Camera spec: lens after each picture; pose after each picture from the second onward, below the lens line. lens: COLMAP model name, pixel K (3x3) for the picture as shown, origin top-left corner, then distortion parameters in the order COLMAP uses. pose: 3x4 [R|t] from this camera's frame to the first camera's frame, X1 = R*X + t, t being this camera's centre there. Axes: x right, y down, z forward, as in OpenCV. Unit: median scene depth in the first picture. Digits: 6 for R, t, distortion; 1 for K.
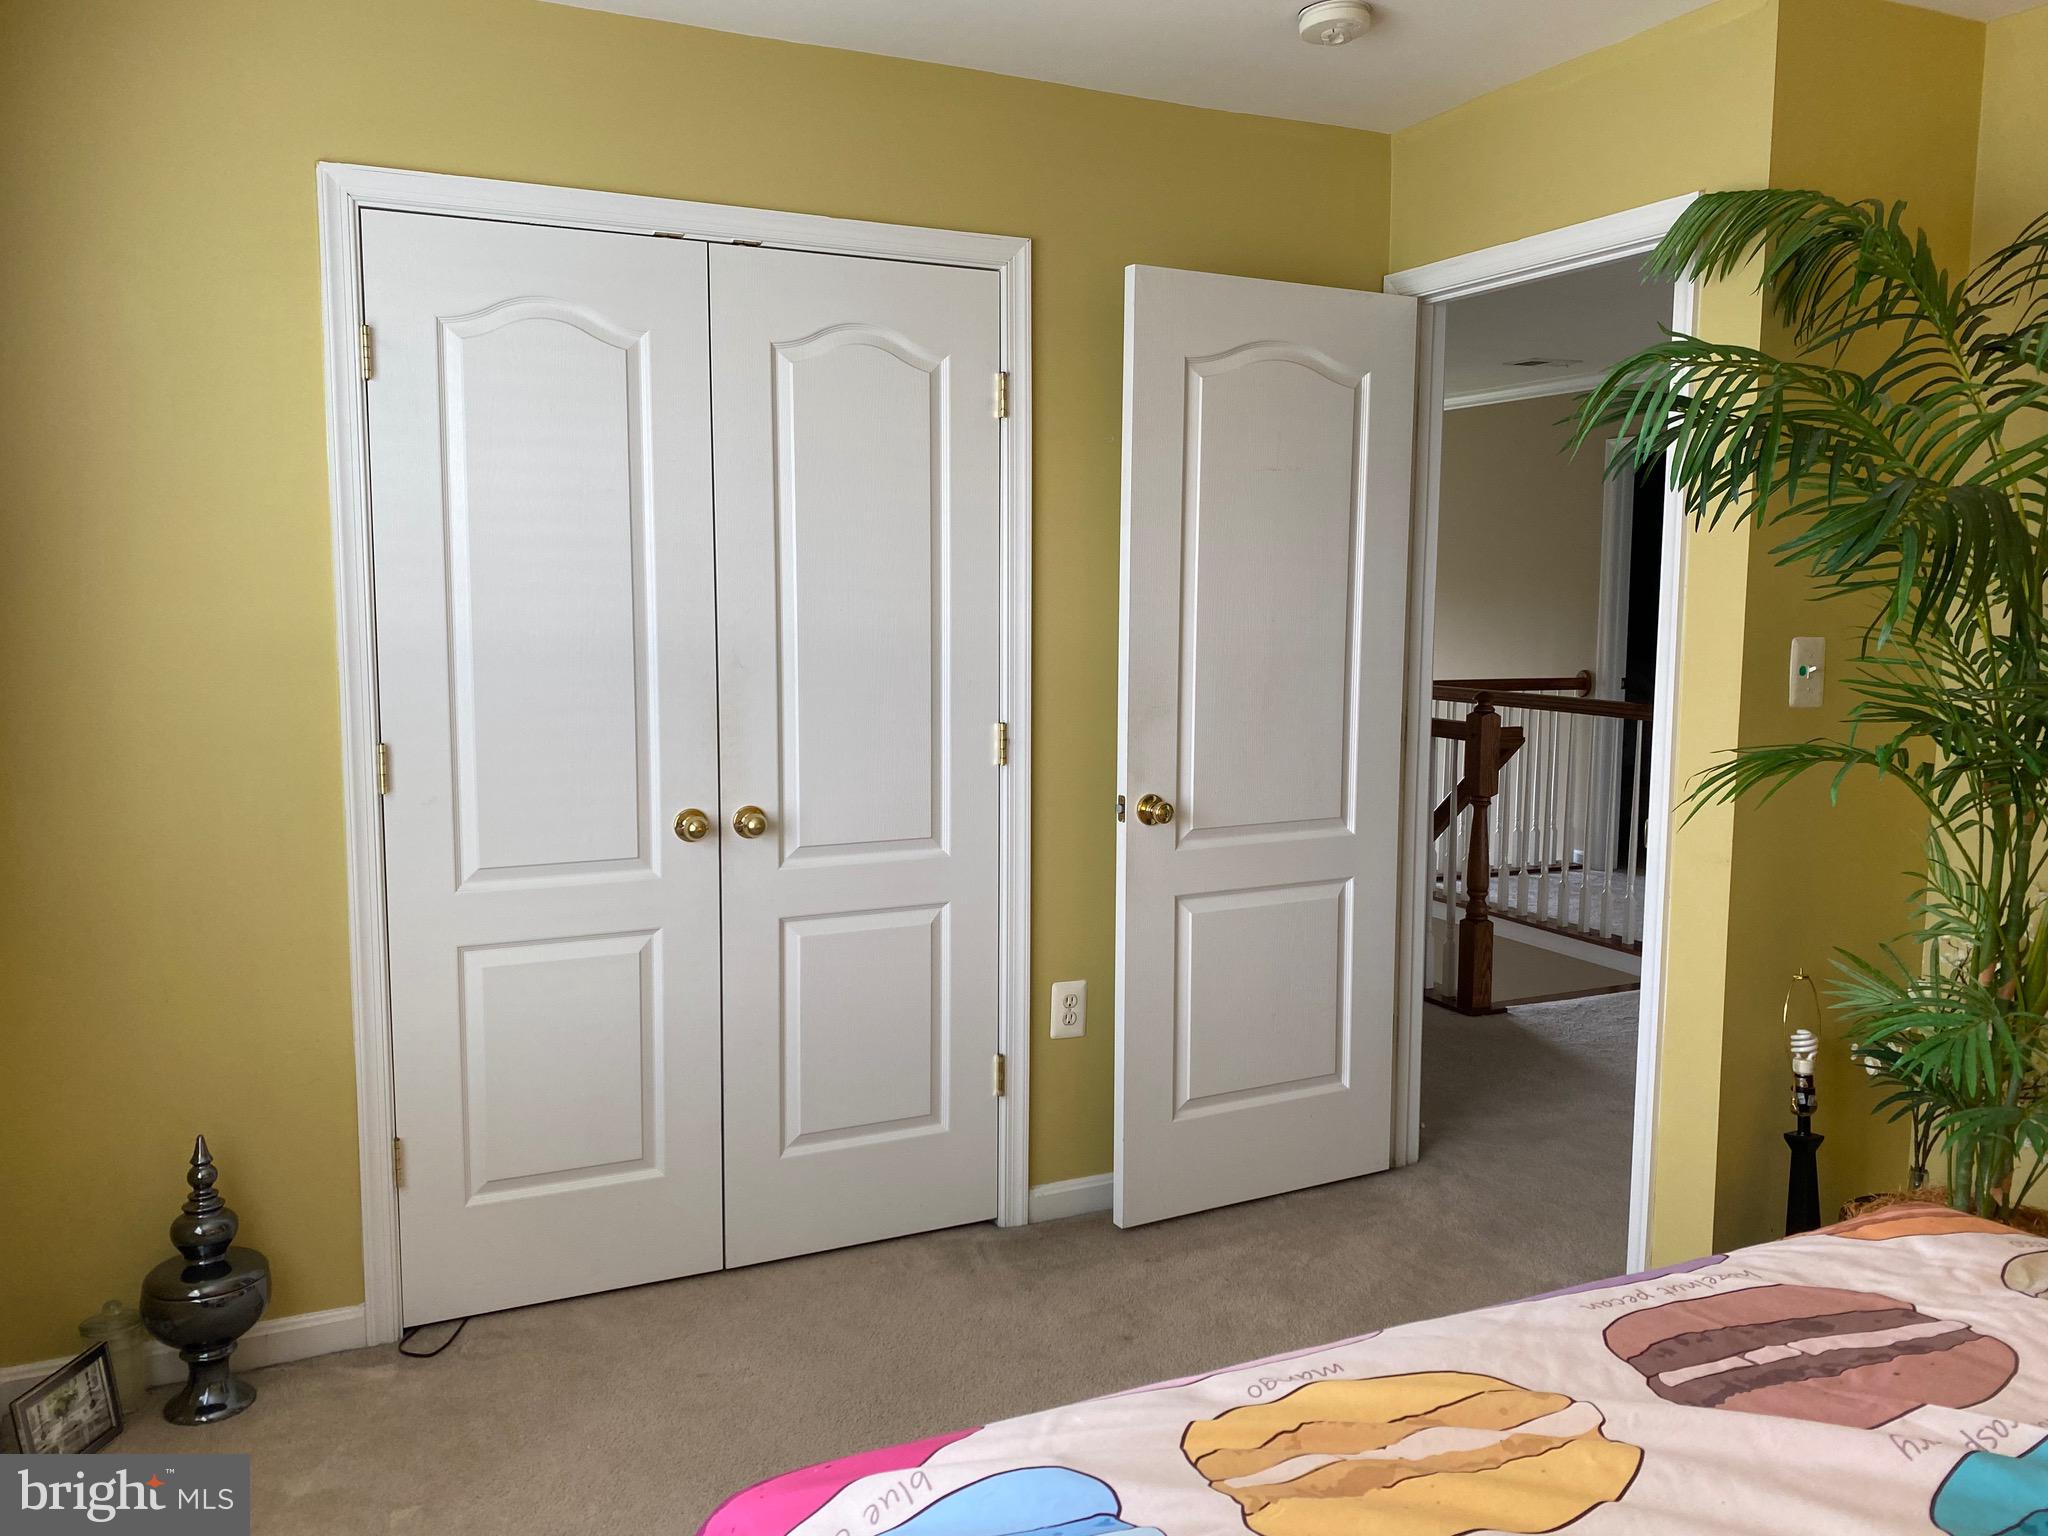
lens RADIAL K [[1571.1, 0, 1022.7], [0, 1571.1, 735.5], [0, 0, 1]] dist [0.015580, -0.008830]
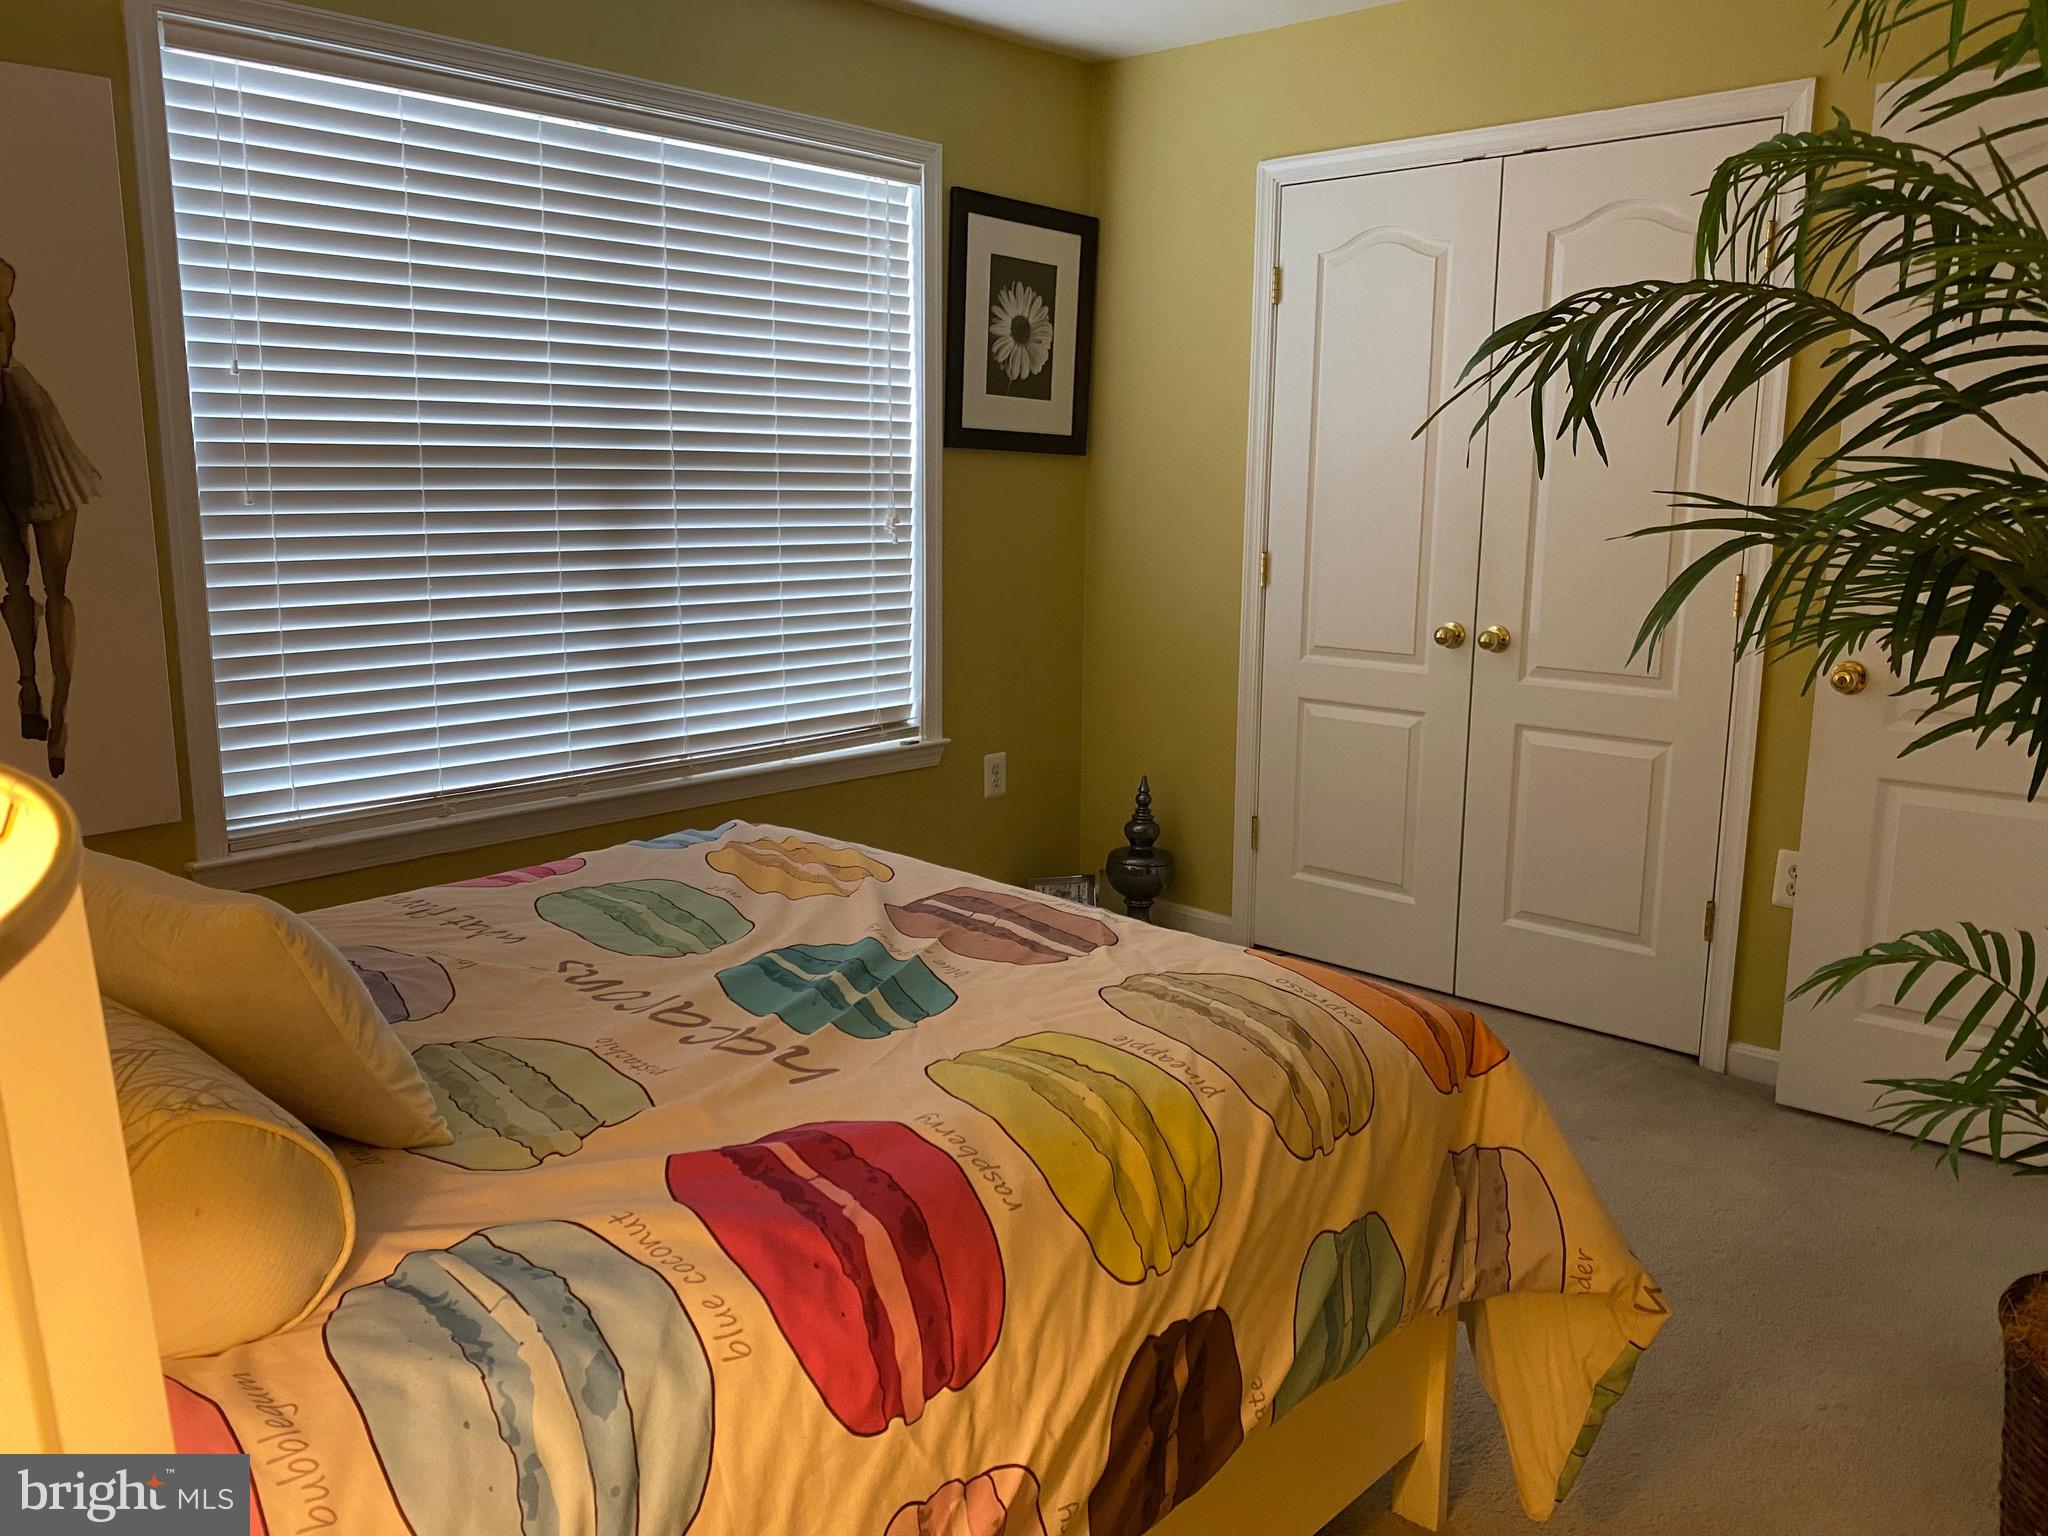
lens RADIAL K [[1571.1, 0, 1022.7], [0, 1571.1, 735.5], [0, 0, 1]] dist [0.015580, -0.008830]
pose [[0.373212, 0.152505, -0.915126, 0.854611], [-0.099103, 0.987306, 0.124117, 0.014731], [0.922438, 0.044370, 0.383588, 0.211856]]
